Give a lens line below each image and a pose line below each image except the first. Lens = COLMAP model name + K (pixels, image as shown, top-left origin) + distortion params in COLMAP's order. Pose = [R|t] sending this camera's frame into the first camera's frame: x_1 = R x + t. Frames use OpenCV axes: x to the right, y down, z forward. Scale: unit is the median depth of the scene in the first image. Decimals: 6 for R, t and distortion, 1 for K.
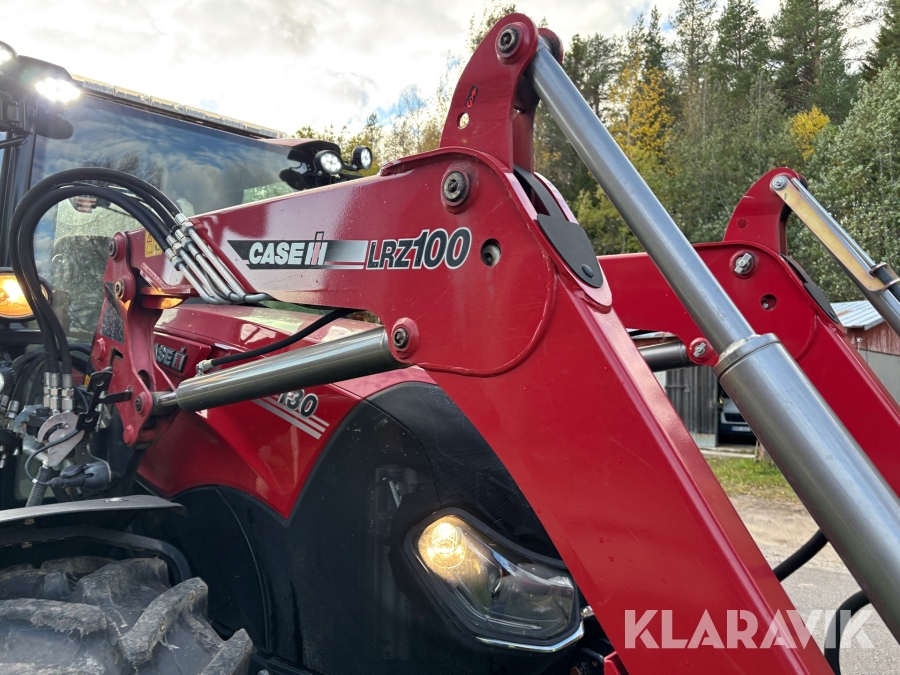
lens RADIAL K [[707.8, 0, 449.5], [0, 707.8, 328.6], [0, 0, 1]] dist [0.072295, -0.091327]
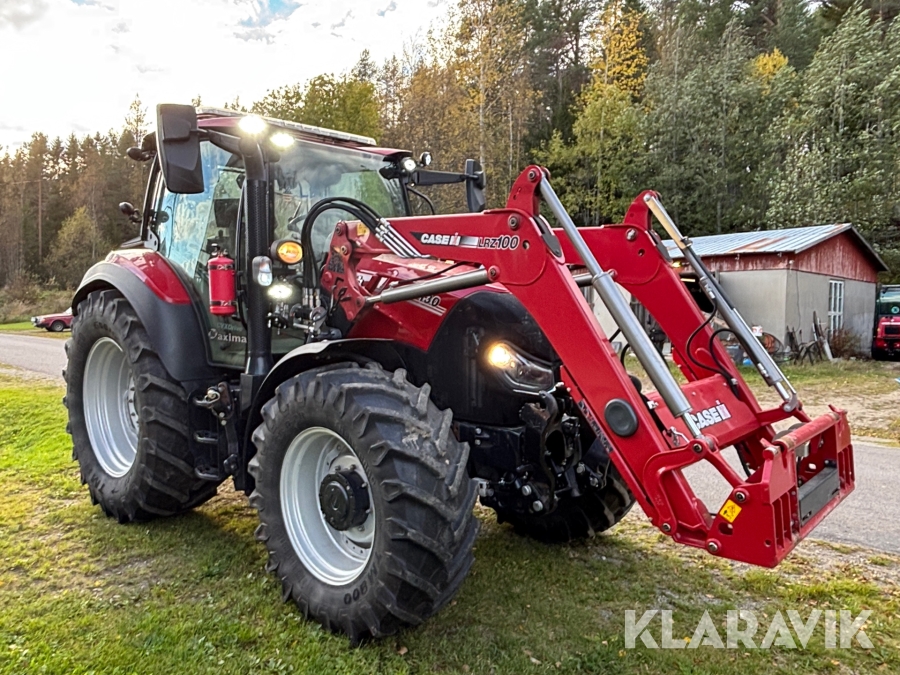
lens RADIAL K [[707.8, 0, 449.5], [0, 707.8, 328.6], [0, 0, 1]] dist [0.072295, -0.091327]
pose [[0.999588, -0.011571, 0.026255, -0.208955], [0.008684, 0.994165, 0.107522, -0.047463], [-0.027346, -0.107250, 0.993856, -1.217493]]
